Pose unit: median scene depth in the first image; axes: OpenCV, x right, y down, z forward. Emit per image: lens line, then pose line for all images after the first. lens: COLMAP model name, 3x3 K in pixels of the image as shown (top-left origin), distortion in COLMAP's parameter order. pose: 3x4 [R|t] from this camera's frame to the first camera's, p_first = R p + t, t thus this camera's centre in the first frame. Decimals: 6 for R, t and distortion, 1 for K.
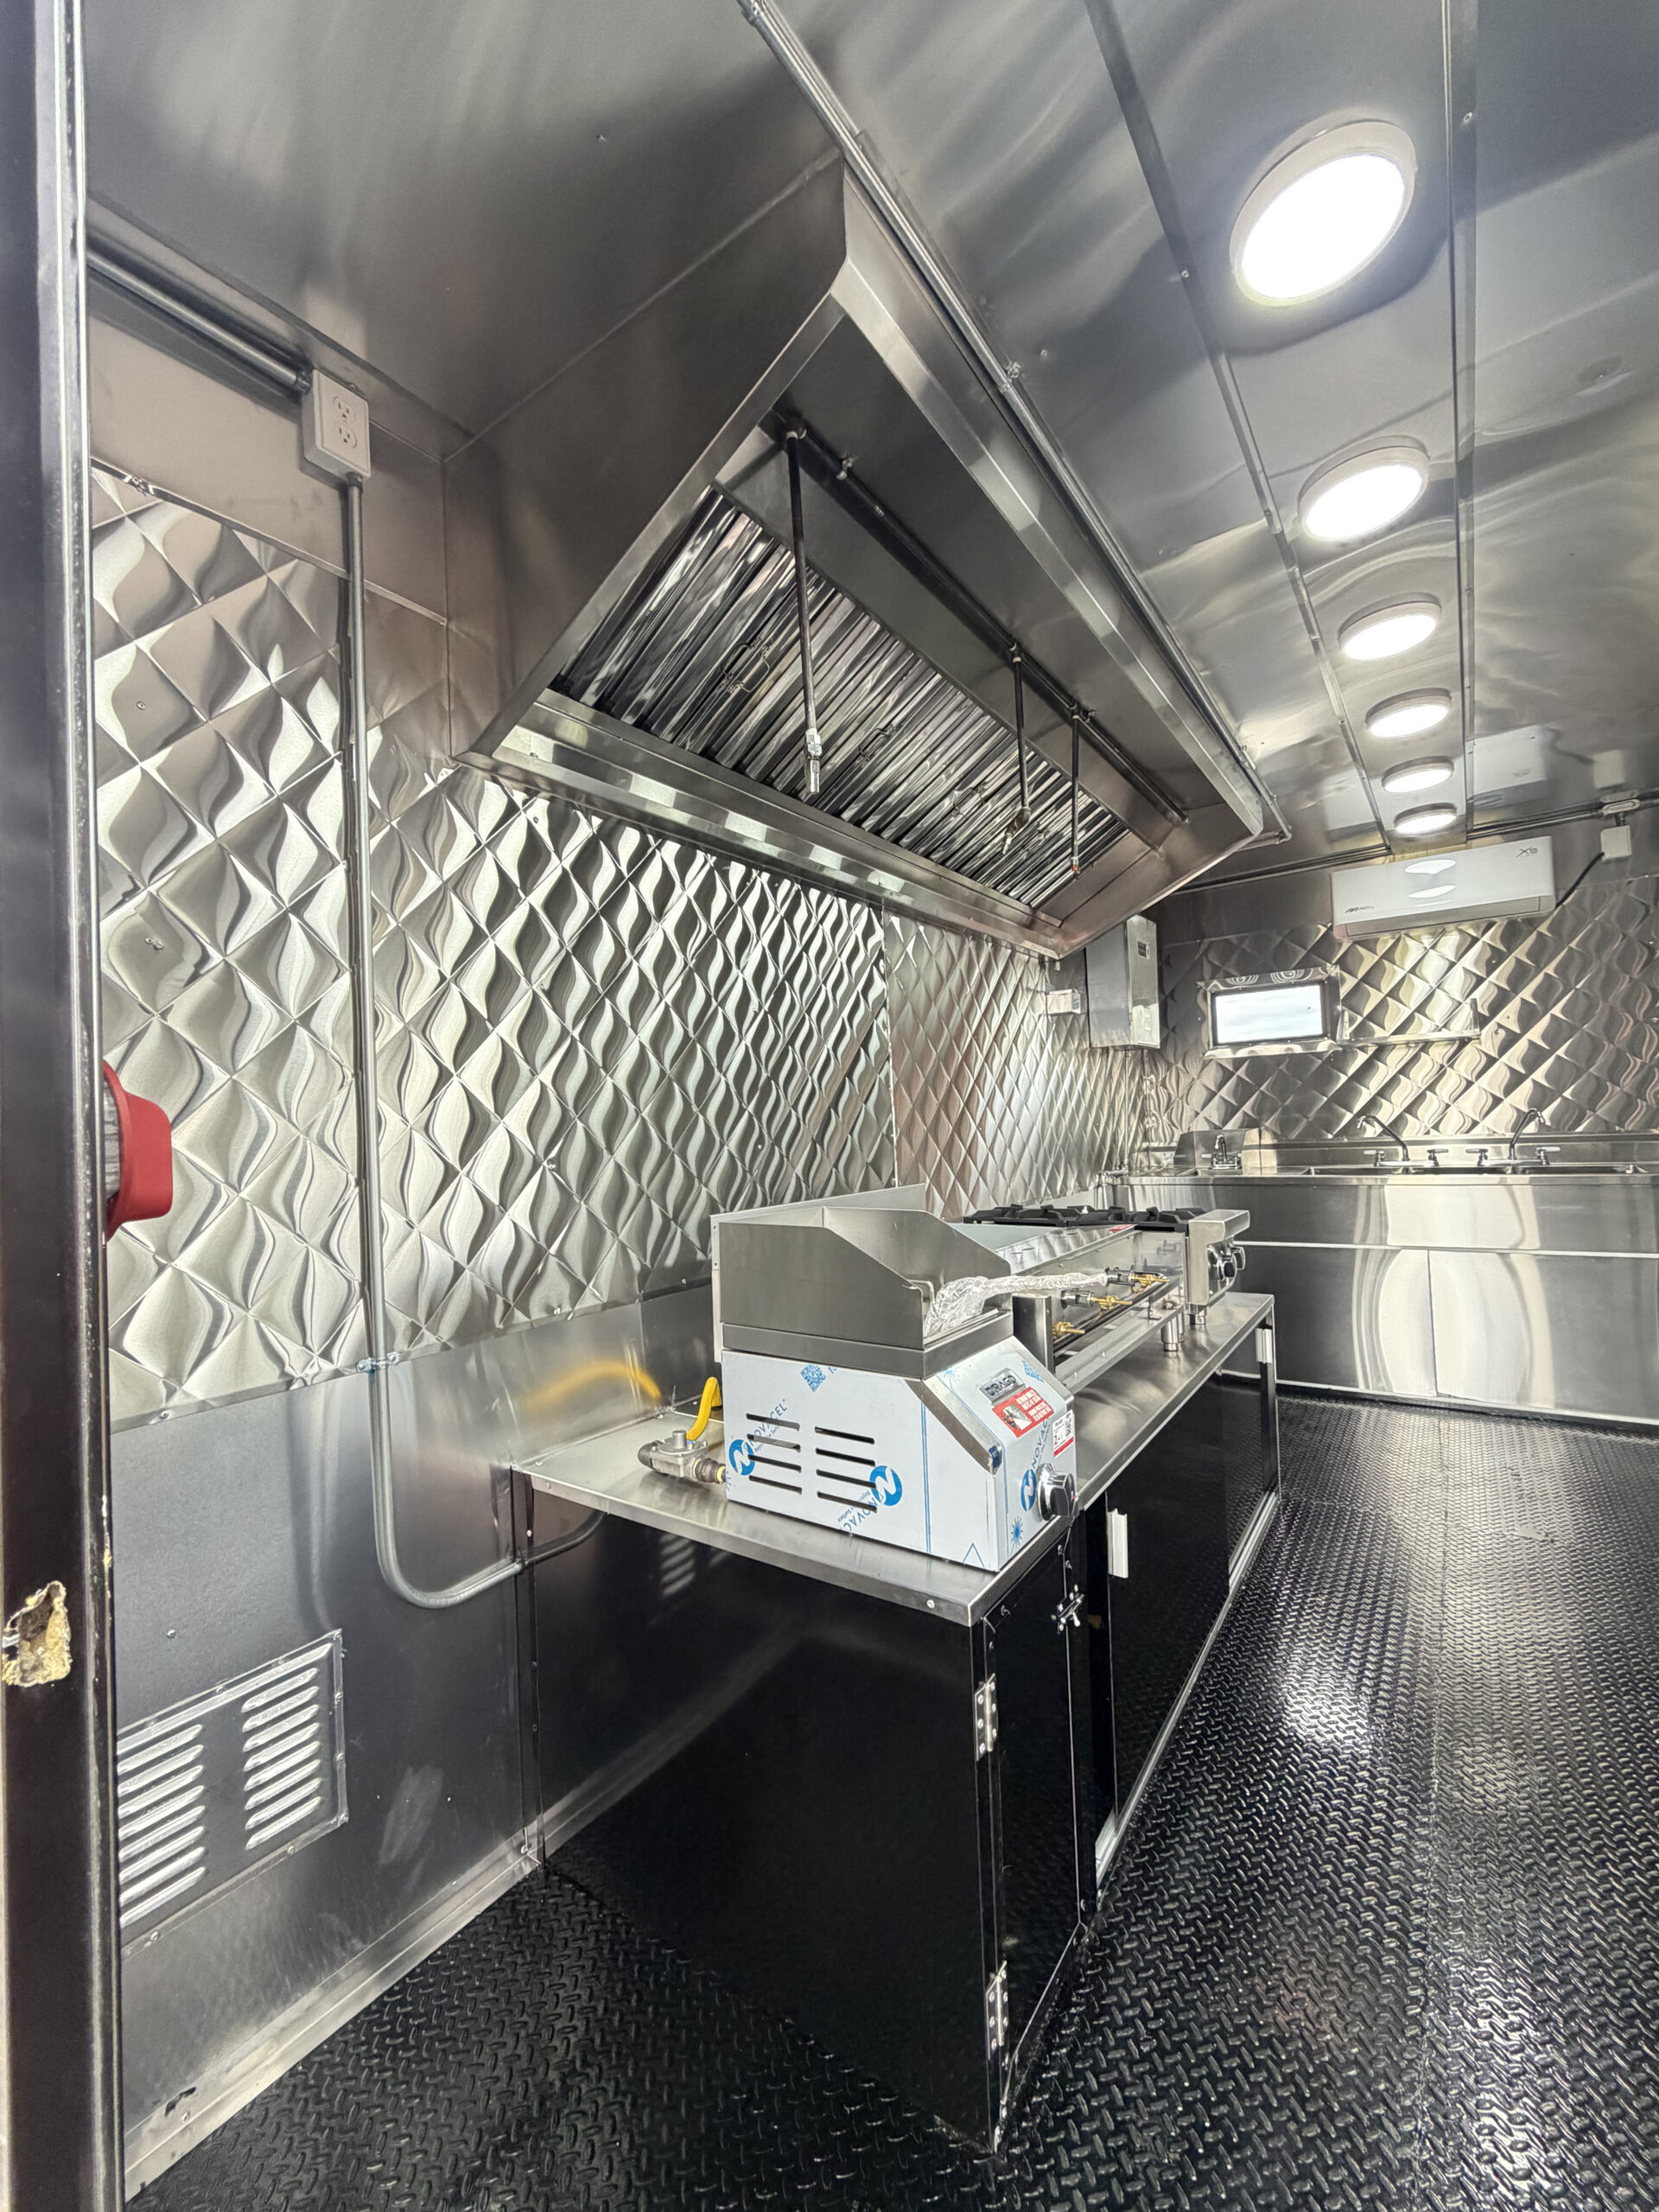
lens RADIAL K [[900.4, 0, 789.6], [0, 900.4, 1114.2], [0, 0, 1]] dist [-0.014511, -0.000109]
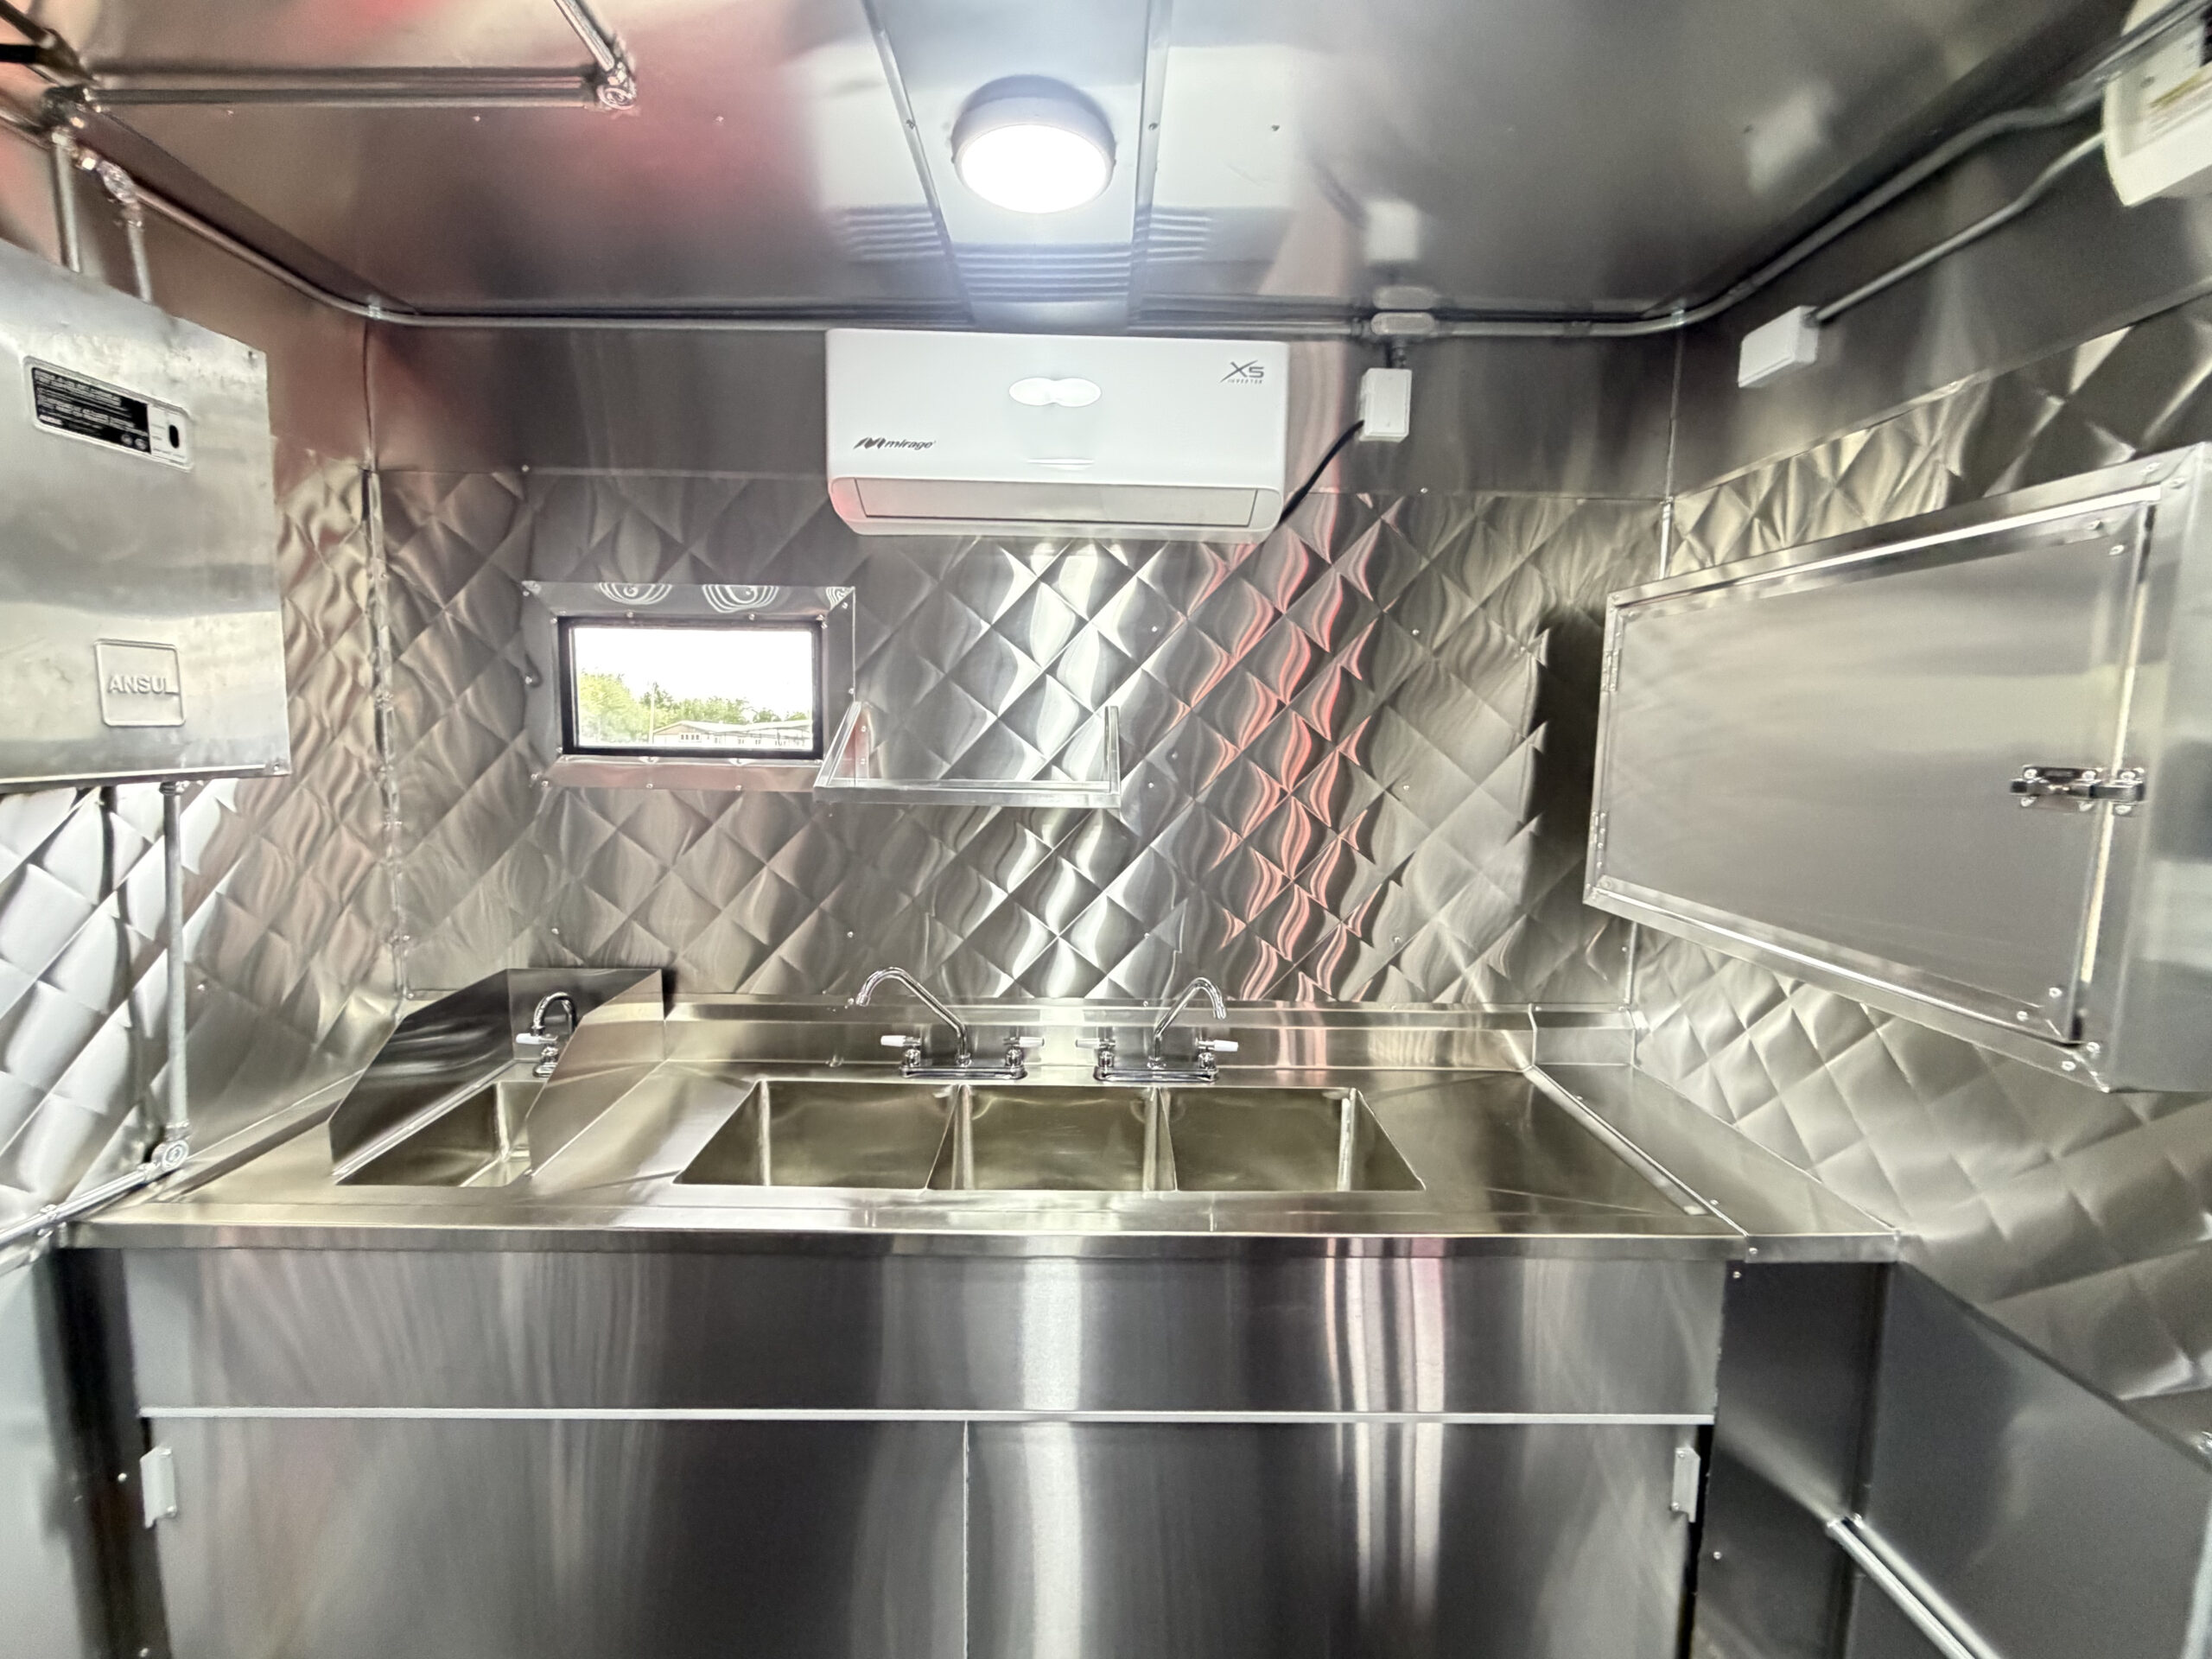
lens RADIAL K [[928.2, 0, 1105.4], [0, 928.2, 825.4], [0, 0, 1]] dist [-0.004458, -0.000393]
pose [[0.799246, -0.006879, 0.600964, 0.484171], [-0.068356, 0.992405, 0.102269, -0.118198], [-0.597104, -0.122817, 0.792706, 0.628235]]
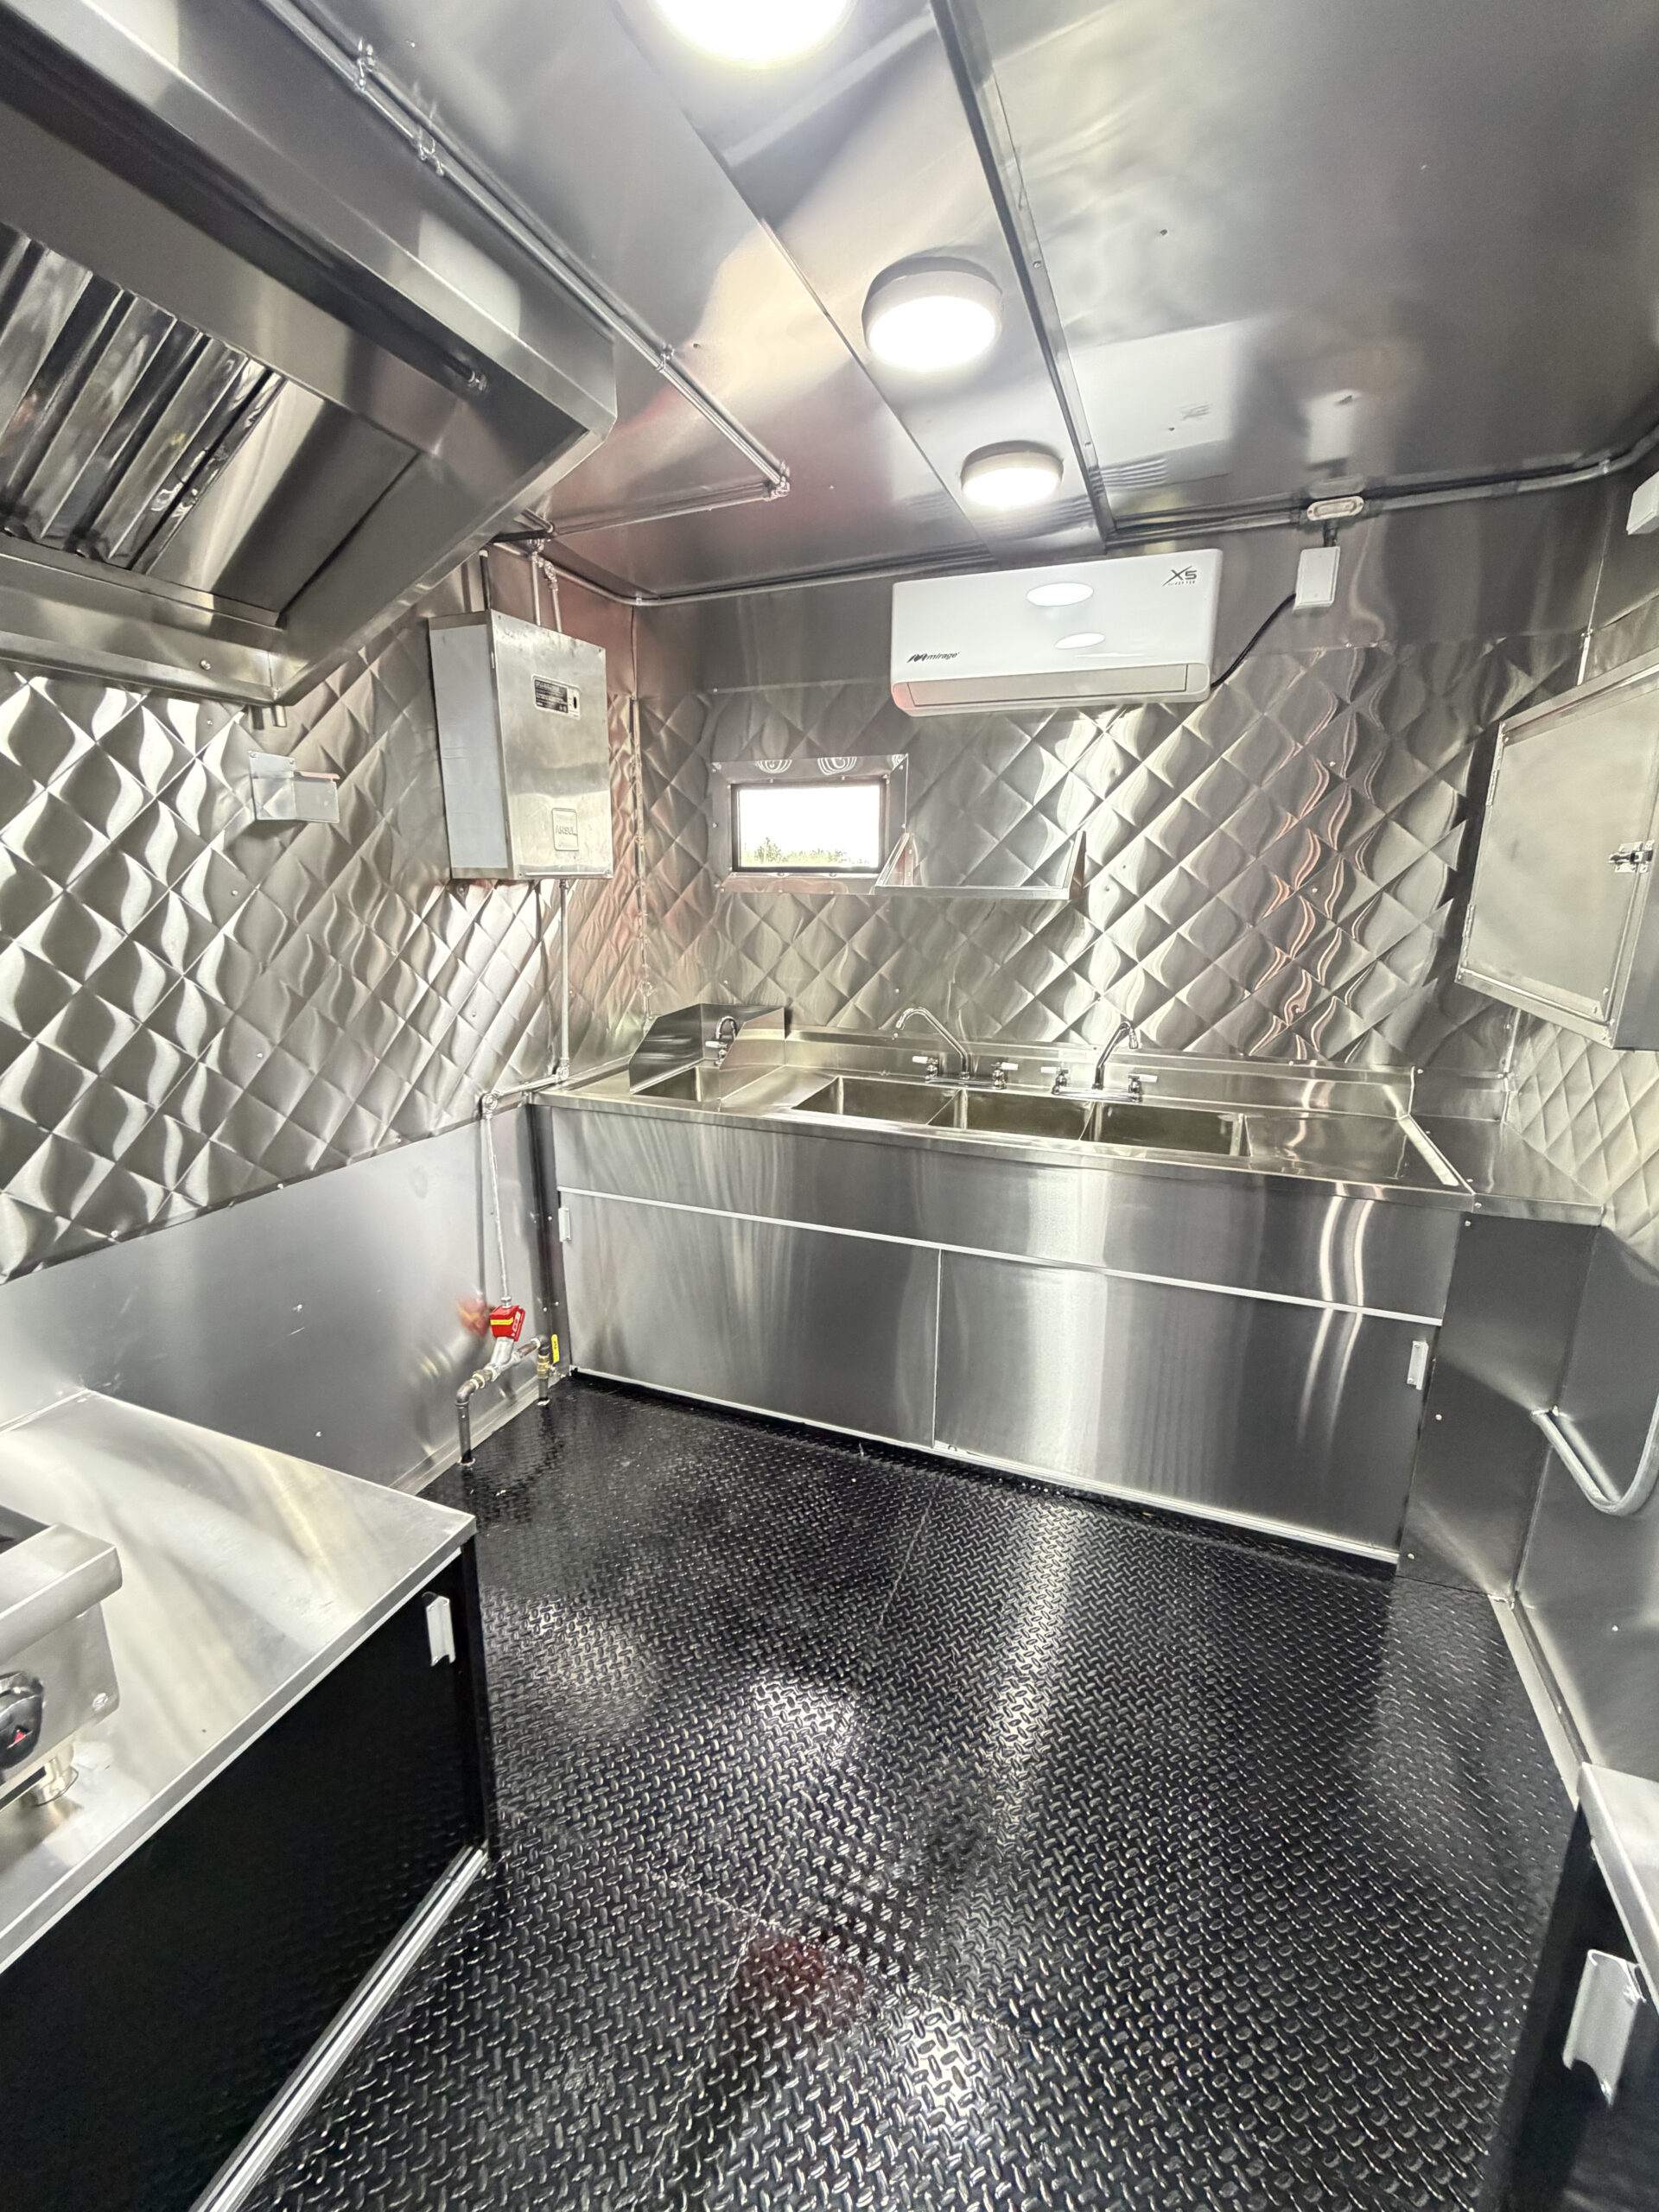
lens RADIAL K [[928.2, 0, 824.7], [0, 928.2, 1110.5], [0, 0, 1]] dist [-0.004458, -0.000393]
pose [[0.966566, -0.018367, 0.255760, 0.422777], [-0.052123, 0.962534, 0.266105, -0.105415], [-0.251065, -0.270539, 0.929395, 0.389920]]
